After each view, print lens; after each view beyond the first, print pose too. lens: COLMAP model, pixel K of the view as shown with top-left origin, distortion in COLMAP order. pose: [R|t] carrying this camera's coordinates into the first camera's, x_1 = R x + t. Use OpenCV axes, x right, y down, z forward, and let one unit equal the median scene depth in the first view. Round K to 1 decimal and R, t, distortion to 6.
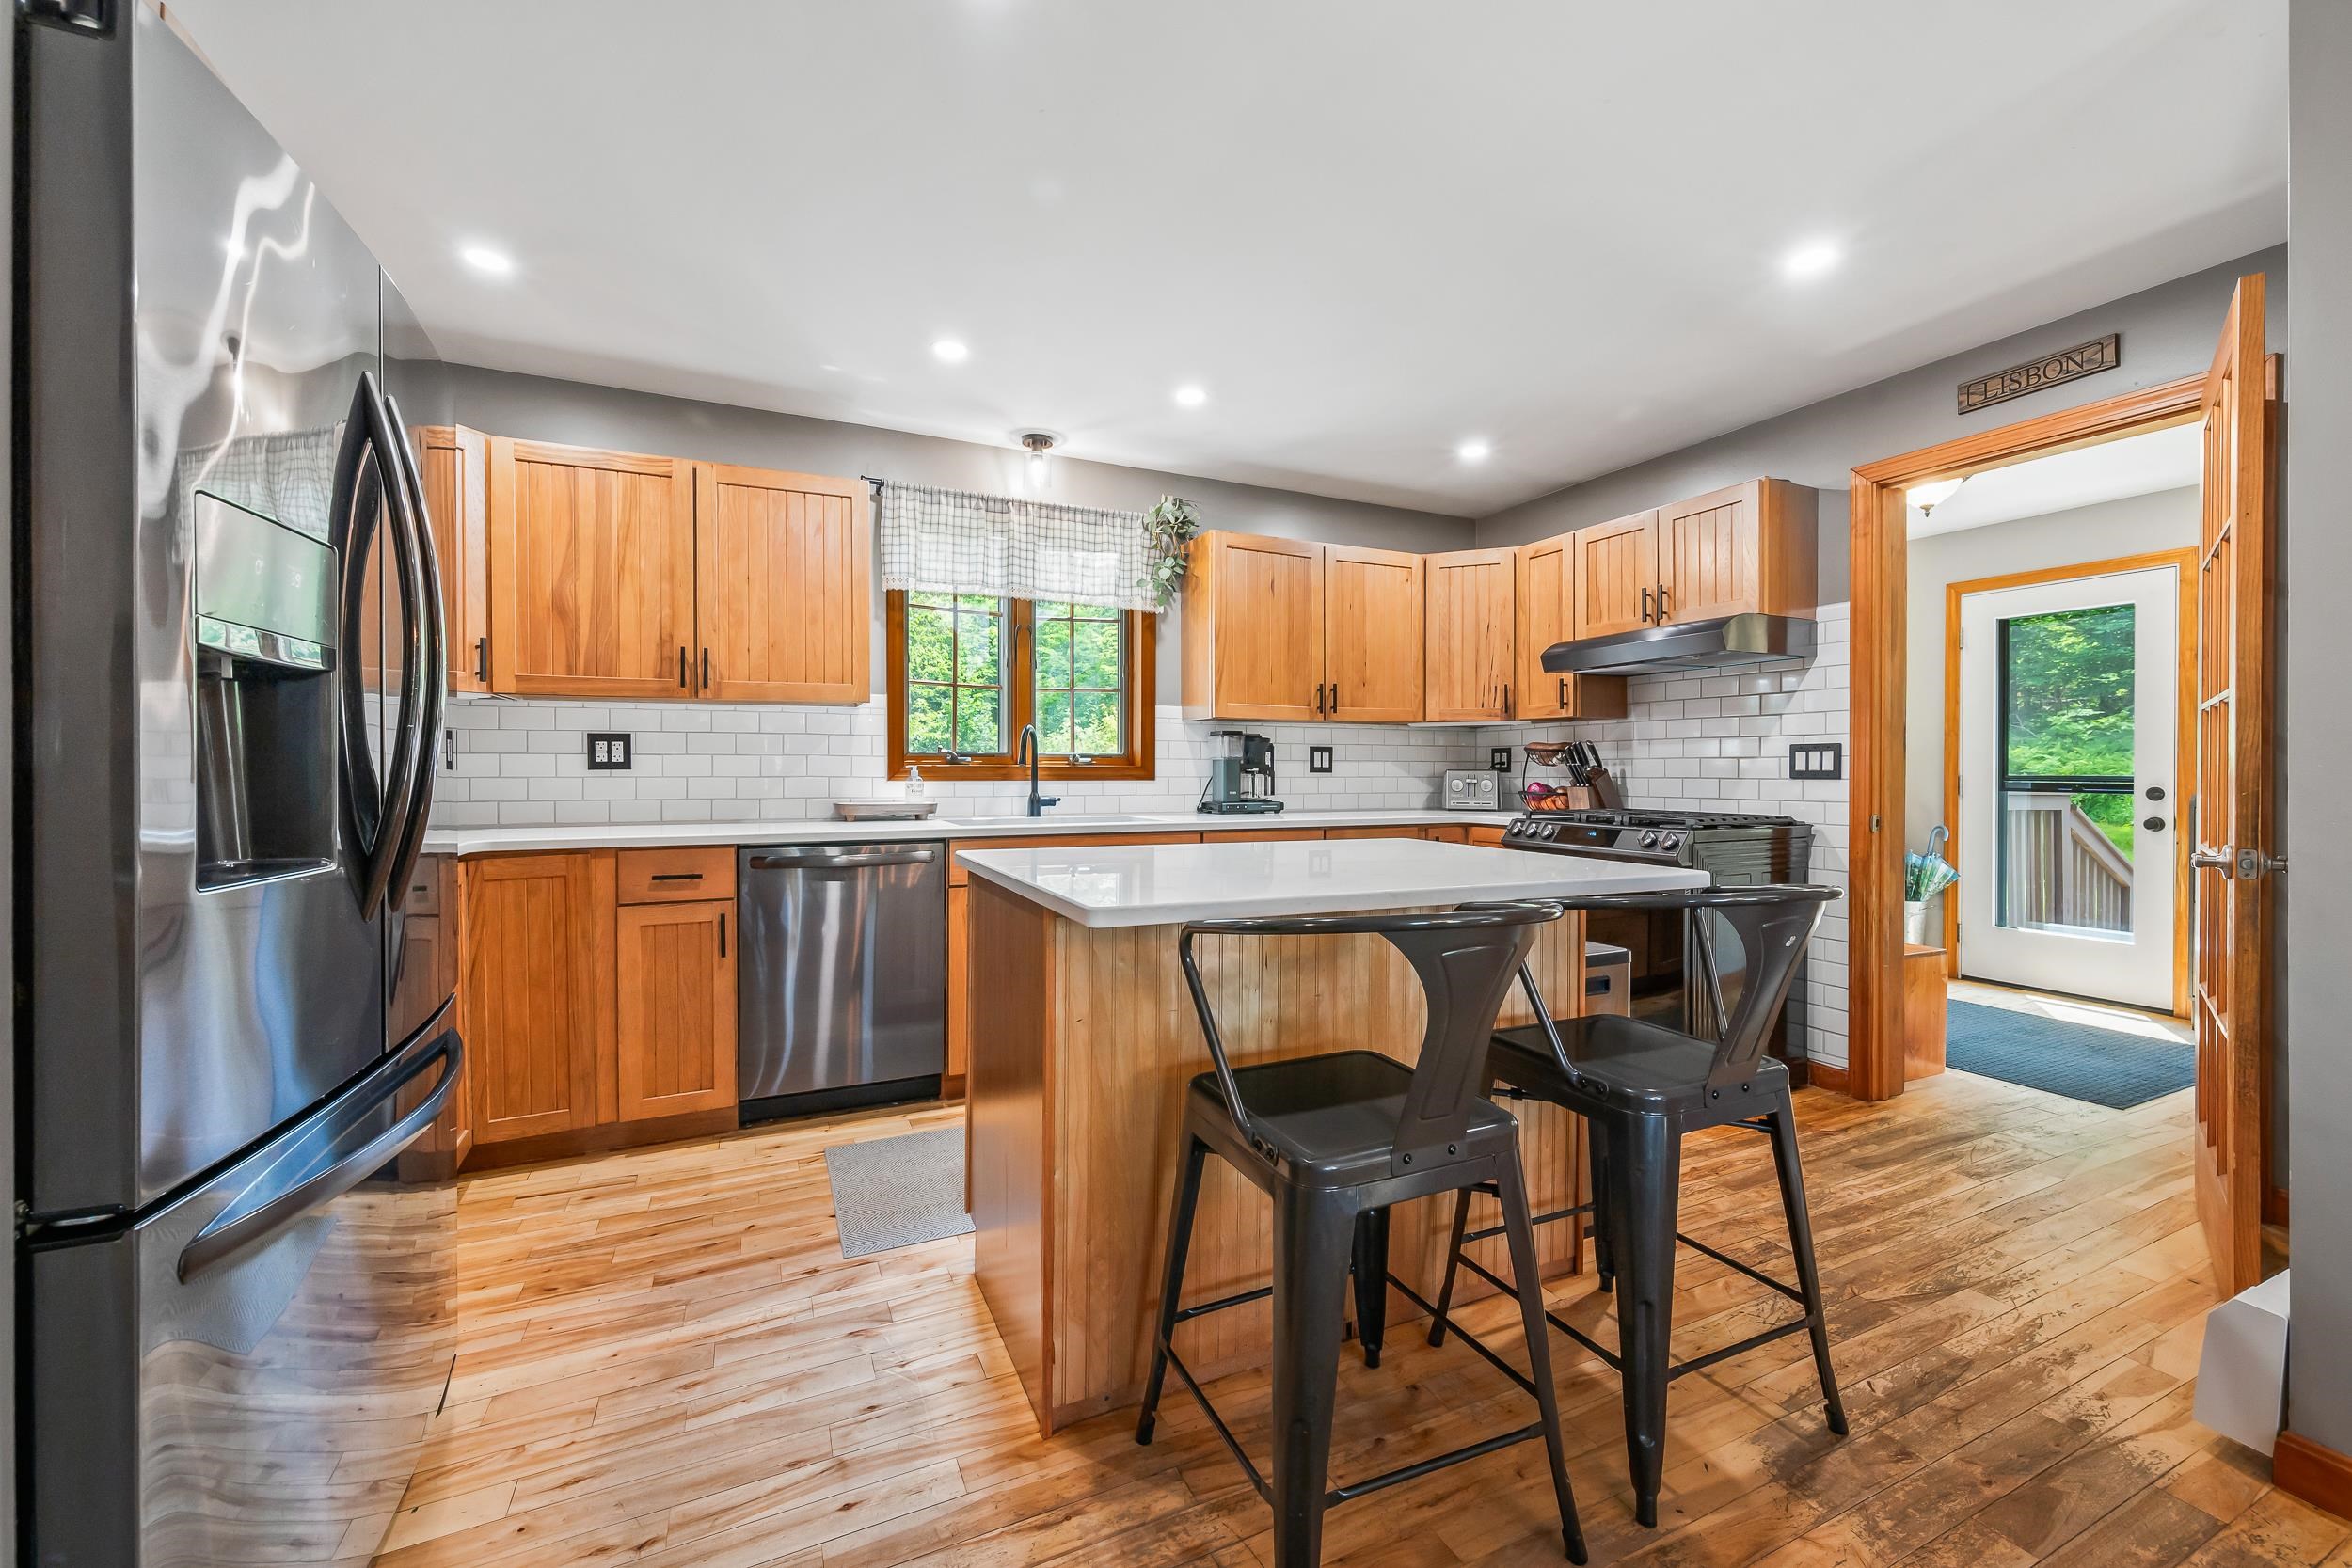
lens RADIAL K [[923.8, 0, 1179.9], [0, 923.8, 773.0], [0, 0, 1]] dist [-0.000361, -0.000259]
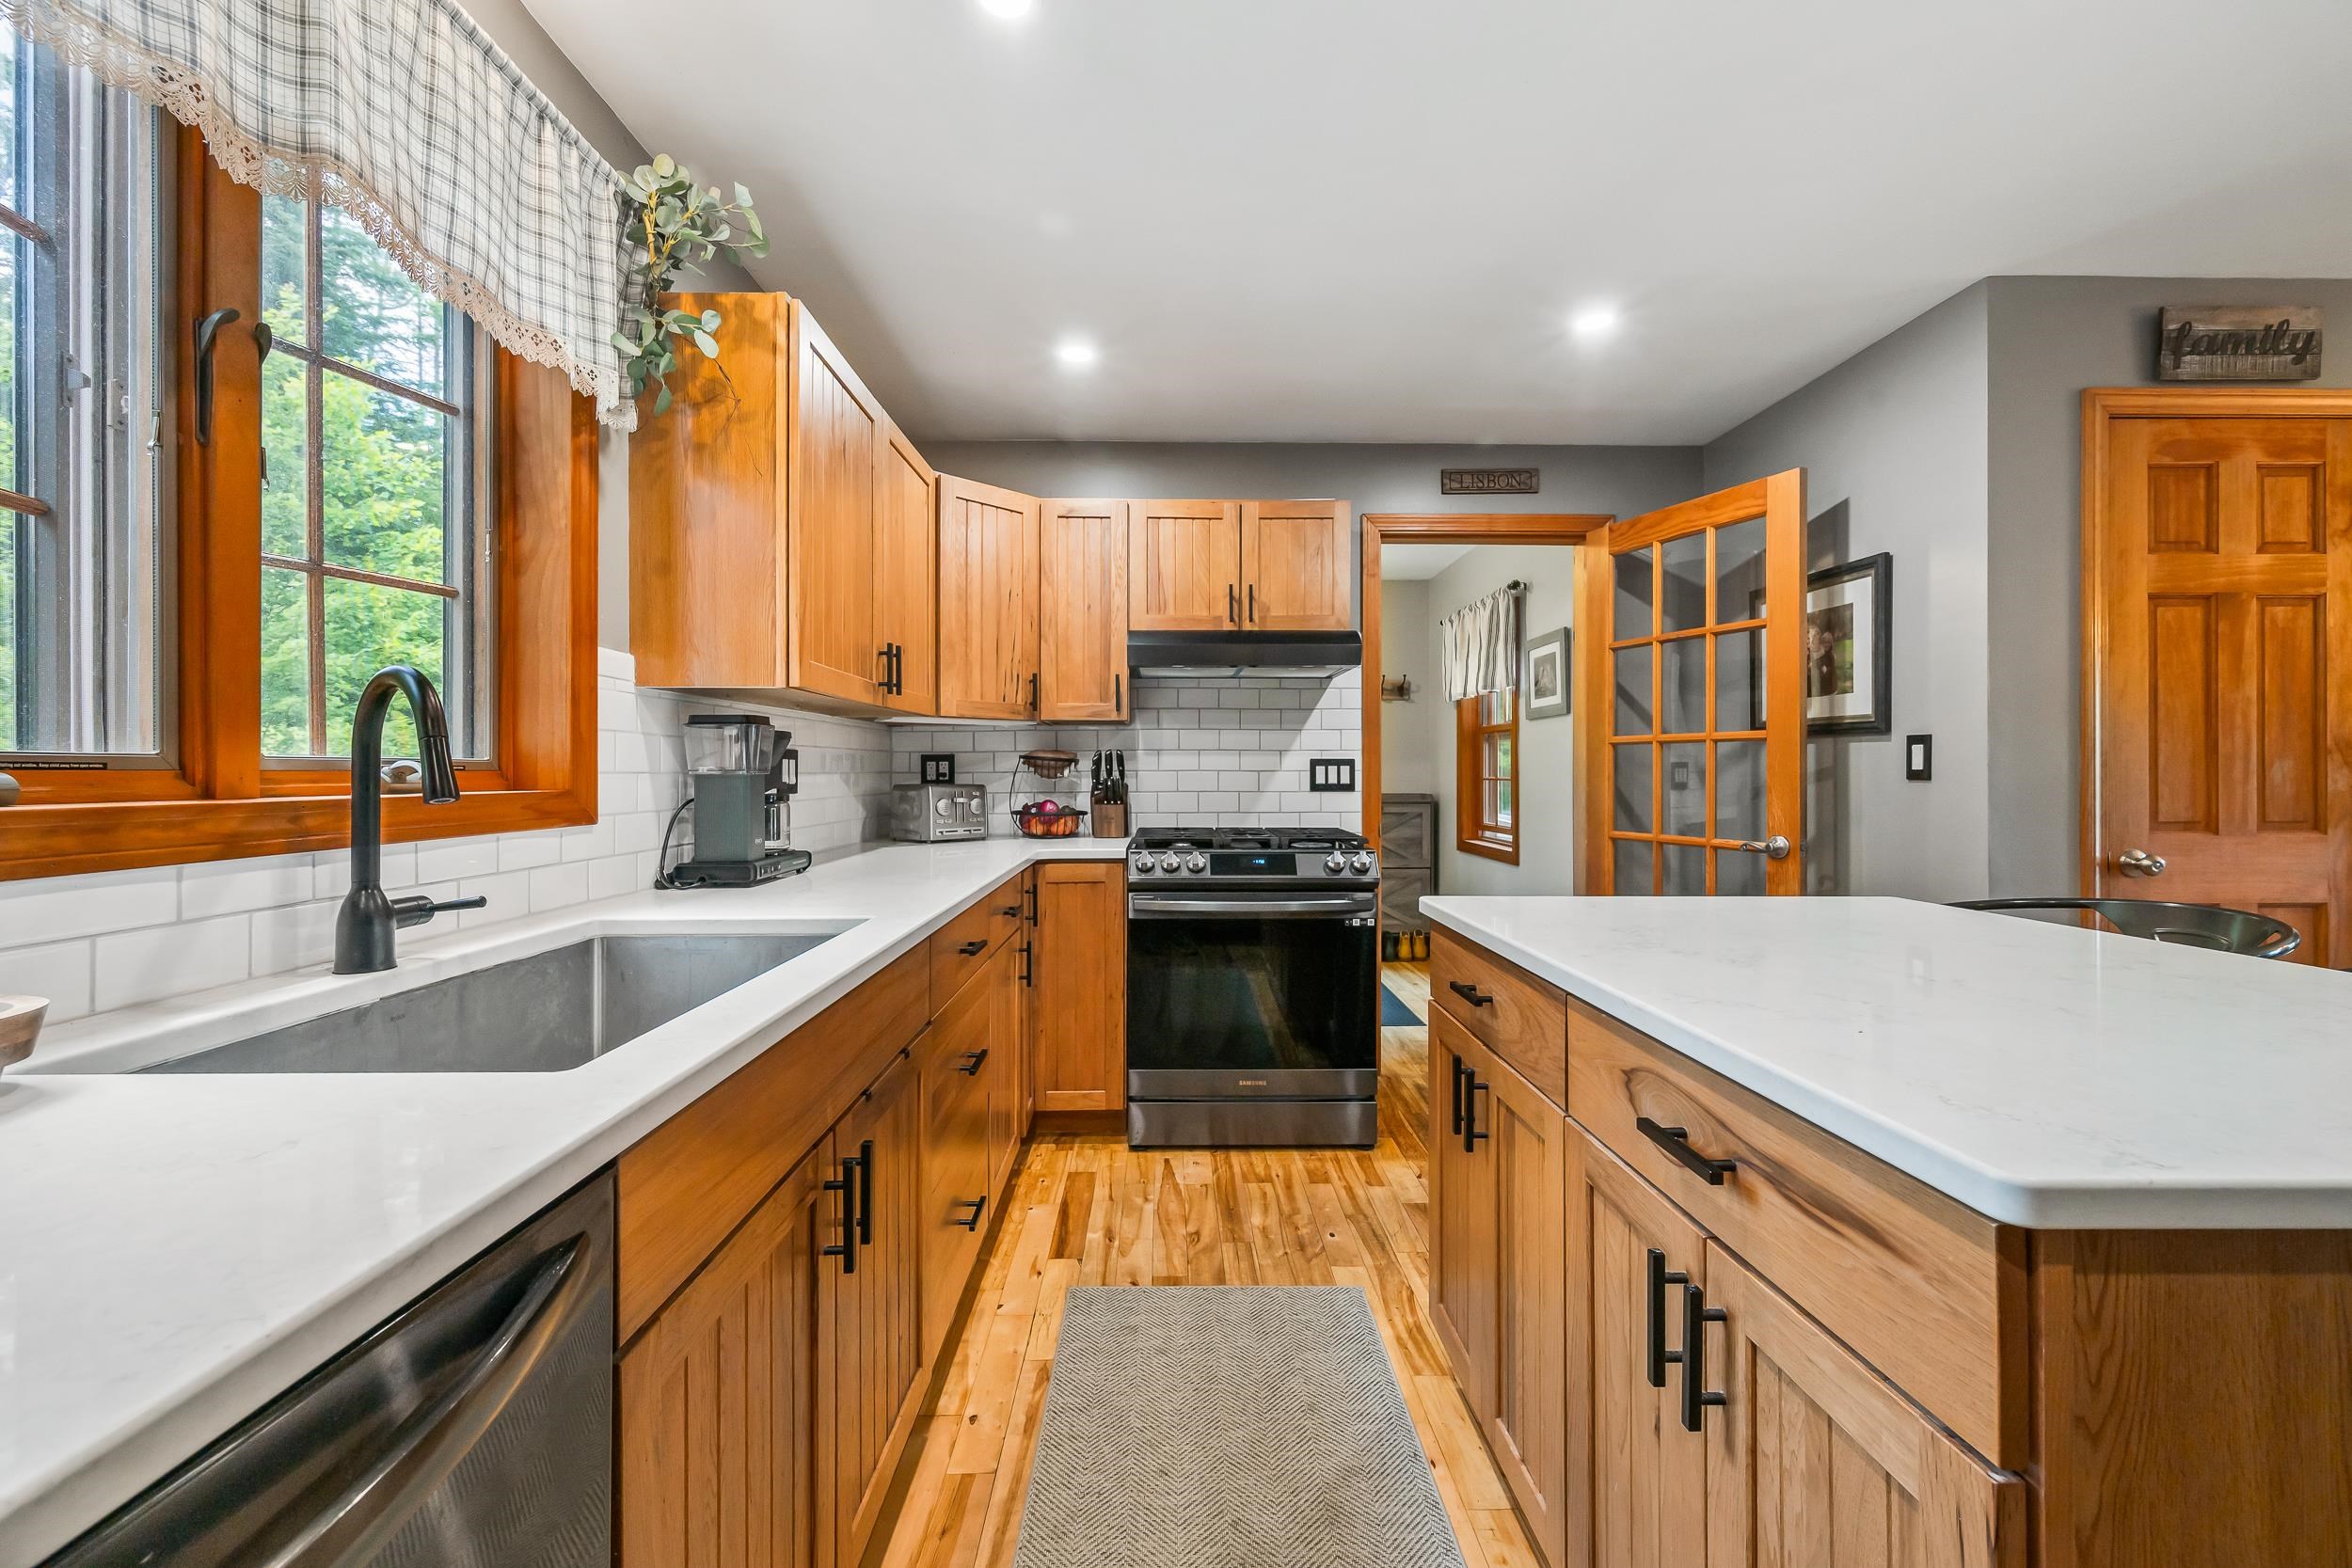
lens RADIAL K [[923.8, 0, 1183.3], [0, 923.8, 770.9], [0, 0, 1]] dist [-0.000361, -0.000259]
pose [[0.405271, -0.001610, 0.914195, -0.323366], [0.004336, 0.999991, -0.000161, -0.015849], [-0.914186, 0.004029, 0.405275, 0.629237]]
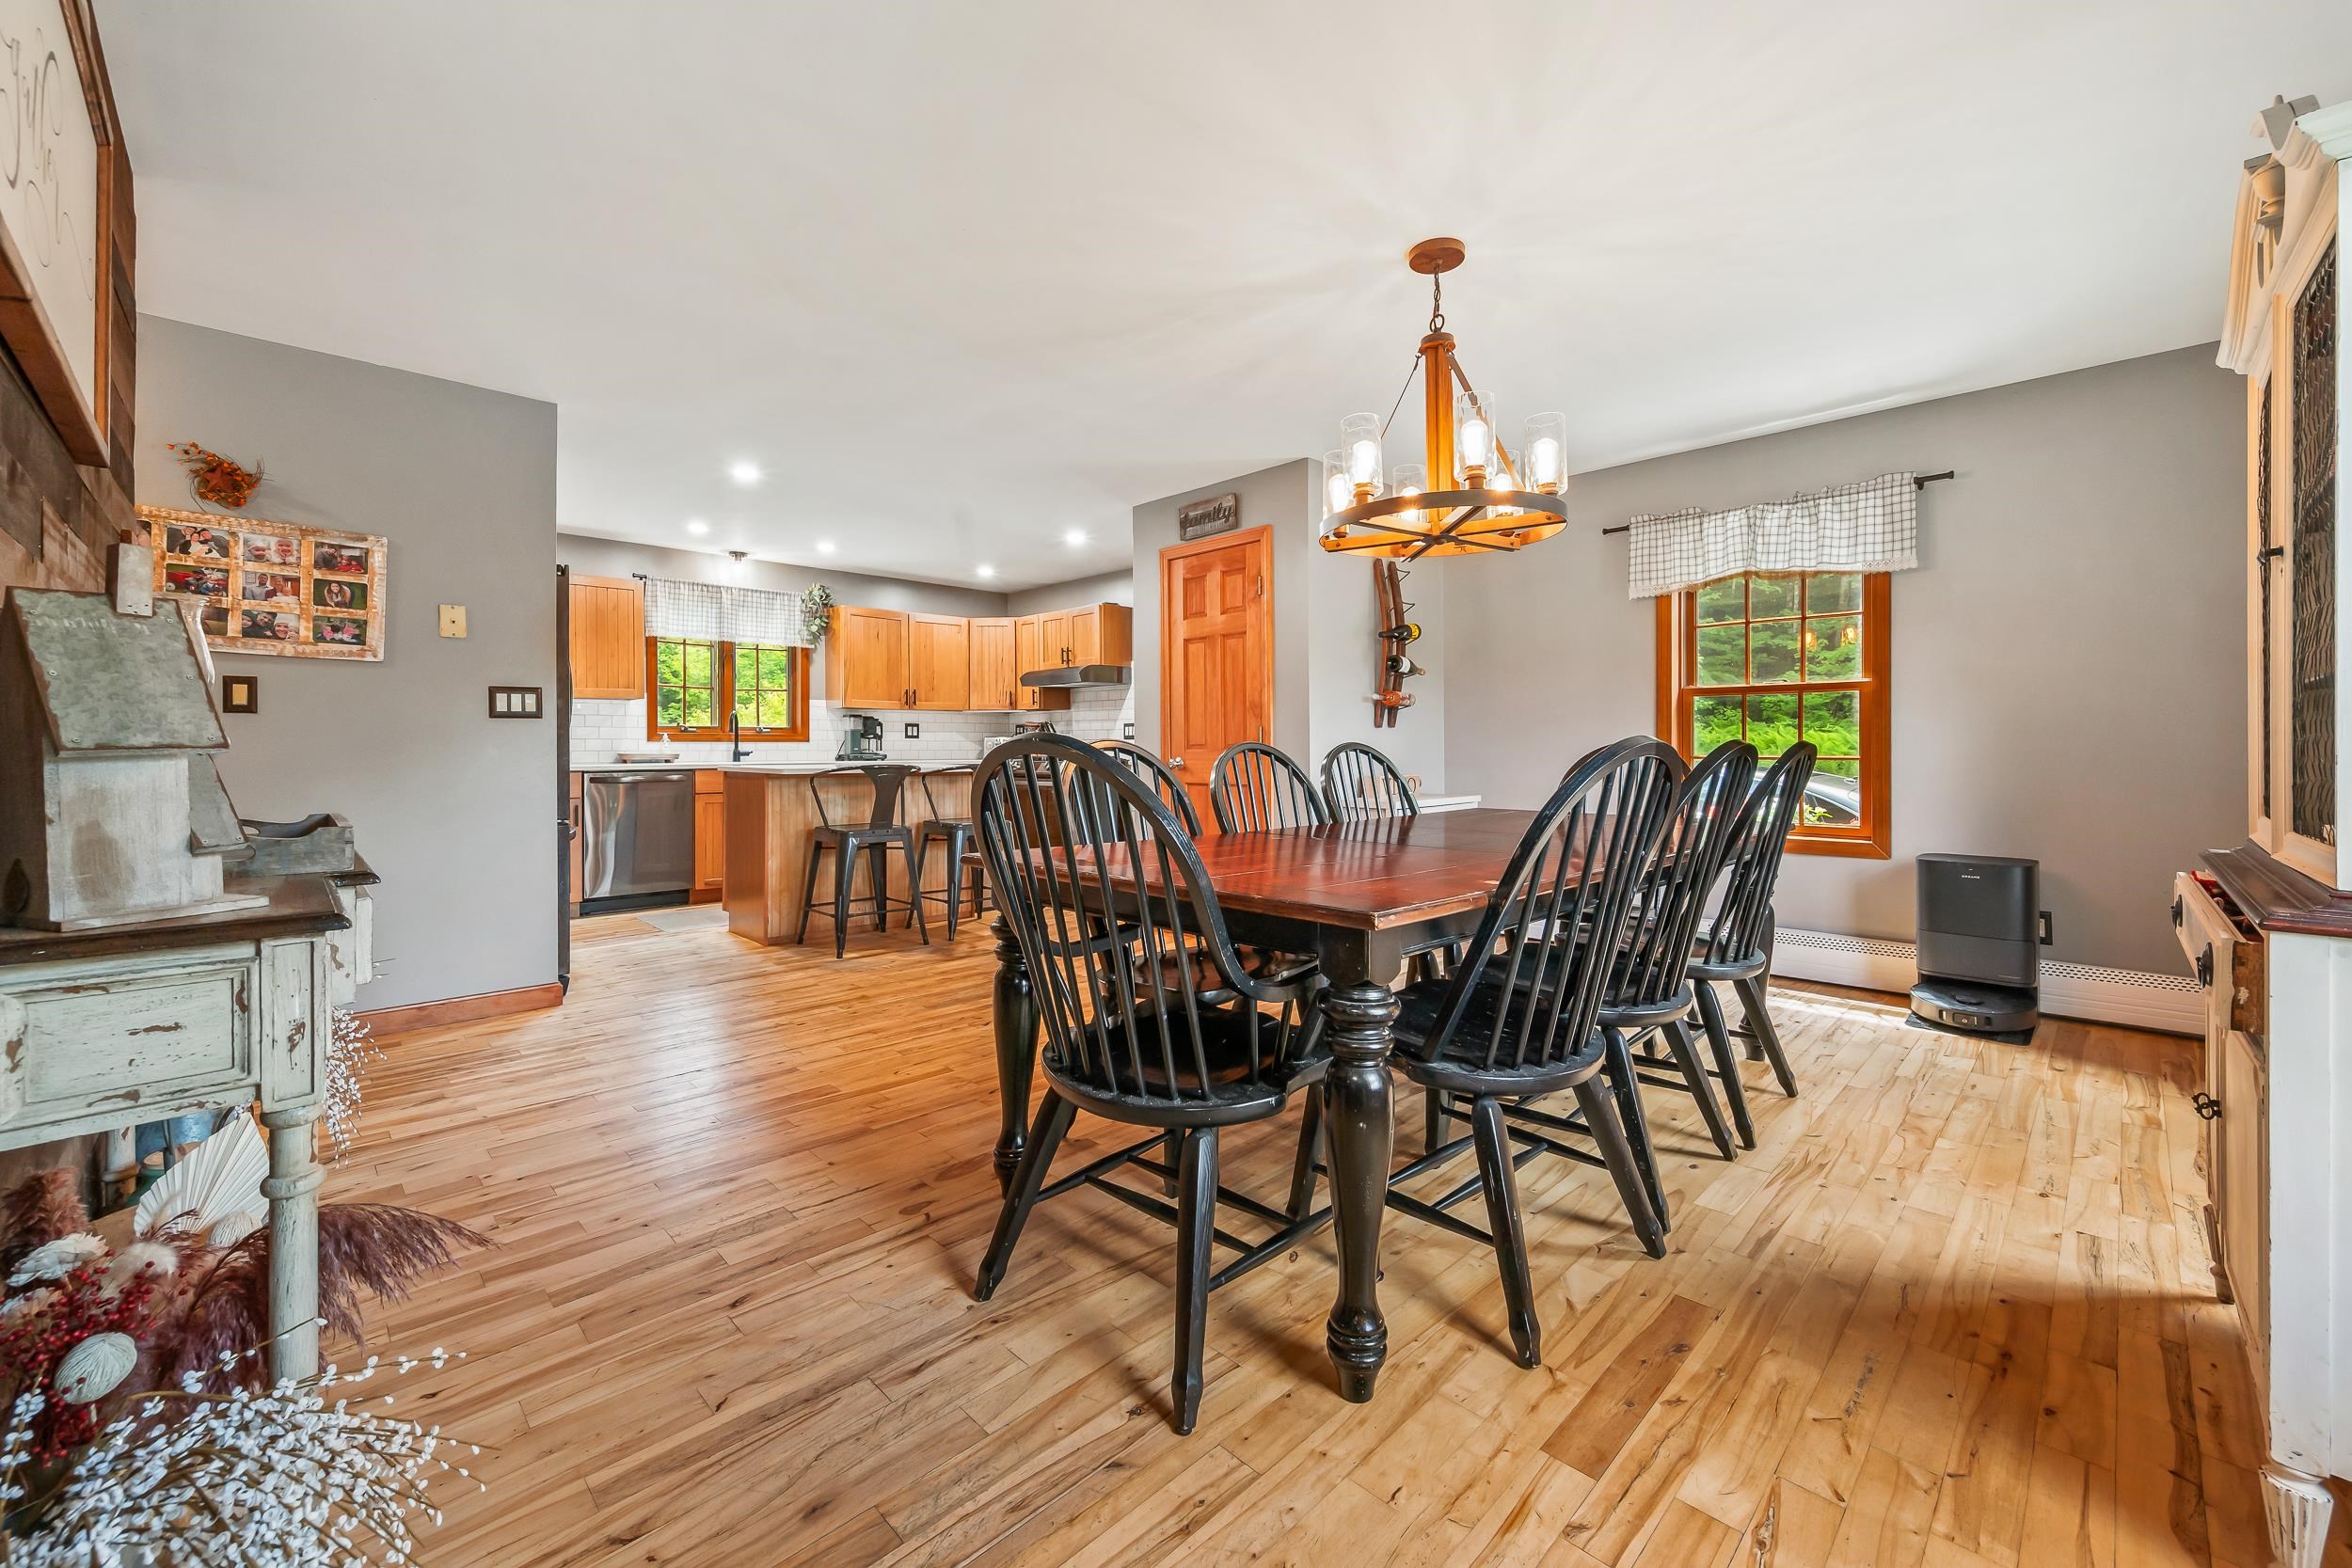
lens RADIAL K [[923.8, 0, 1183.3], [0, 923.8, 745.3], [0, 0, 1]] dist [-0.000361, -0.000259]
pose [[0.941078, -0.004137, 0.338165, 0.051704], [0.005921, 0.999973, -0.004245, 0.027525], [-0.338139, 0.005997, 0.941077, -0.970470]]
